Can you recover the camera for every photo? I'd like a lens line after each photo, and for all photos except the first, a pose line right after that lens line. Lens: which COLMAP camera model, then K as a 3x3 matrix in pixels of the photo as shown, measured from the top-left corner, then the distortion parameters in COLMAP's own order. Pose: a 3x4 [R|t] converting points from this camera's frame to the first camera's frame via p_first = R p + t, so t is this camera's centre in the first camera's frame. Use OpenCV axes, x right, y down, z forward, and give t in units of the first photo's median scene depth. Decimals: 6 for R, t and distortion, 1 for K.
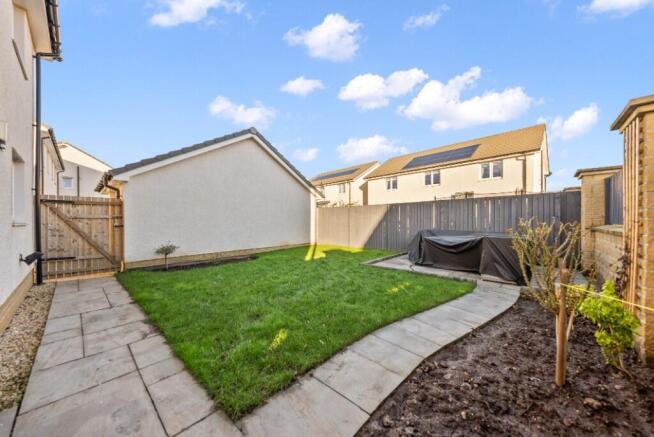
lens RADIAL K [[226.0, 0, 326.4], [0, 226.0, 220.0], [0, 0, 1]] dist [-0.000630, -0.000050]
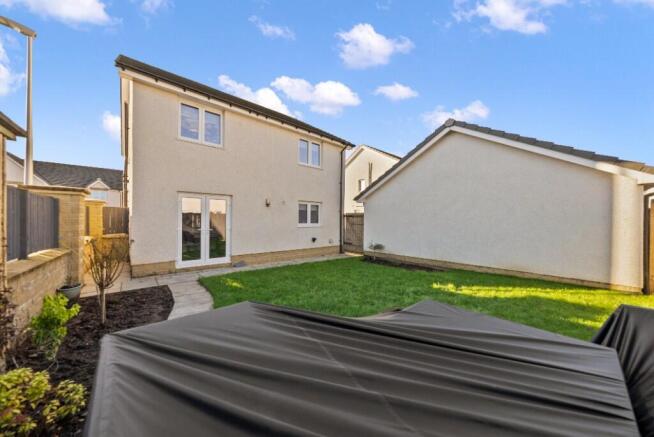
lens RADIAL K [[226.0, 0, 326.4], [0, 226.0, 220.0], [0, 0, 1]] dist [-0.000630, -0.000050]
pose [[-0.097595, -0.004945, -0.995214, 0.863505], [-0.014339, 0.999891, -0.003562, -0.032300], [0.995123, 0.013923, -0.097655, 0.962313]]
